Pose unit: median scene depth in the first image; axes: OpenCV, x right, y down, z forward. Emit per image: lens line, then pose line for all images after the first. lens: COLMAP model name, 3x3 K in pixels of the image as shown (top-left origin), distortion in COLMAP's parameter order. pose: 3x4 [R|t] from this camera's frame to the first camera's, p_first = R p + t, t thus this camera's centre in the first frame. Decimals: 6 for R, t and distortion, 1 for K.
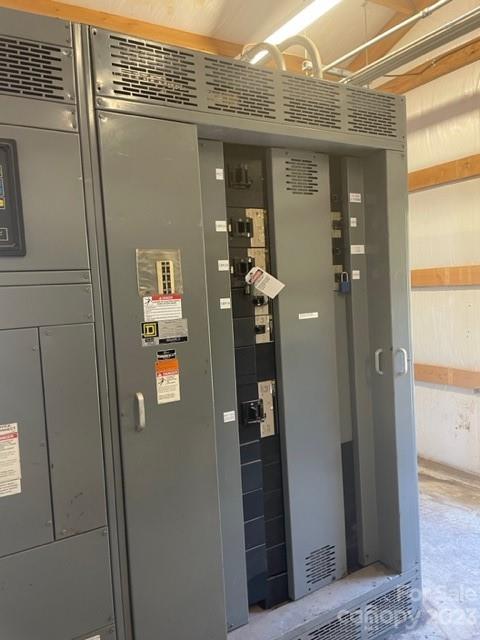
lens RADIAL K [[491.2, 0, 237.1], [0, 491.2, 325.4], [0, 0, 1]] dist [0.055734, -0.072611]
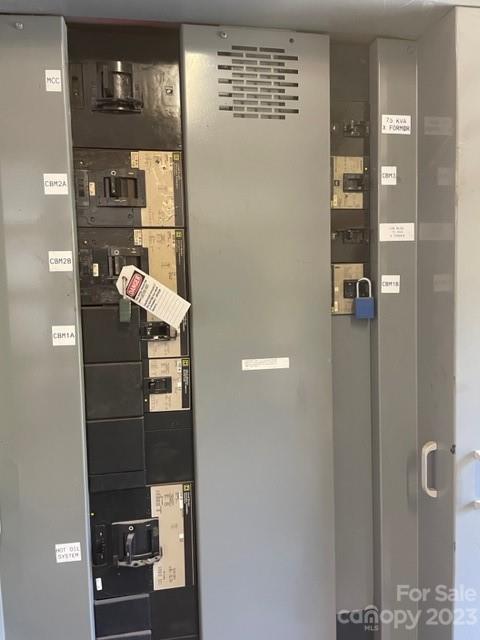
lens RADIAL K [[491.2, 0, 241.3], [0, 491.2, 321.6], [0, 0, 1]] dist [0.055734, -0.072611]
pose [[0.934114, 0.058586, -0.352136, 0.304972], [-0.055178, 0.998282, 0.019716, -0.073576], [0.352686, 0.001014, 0.935741, 0.537667]]
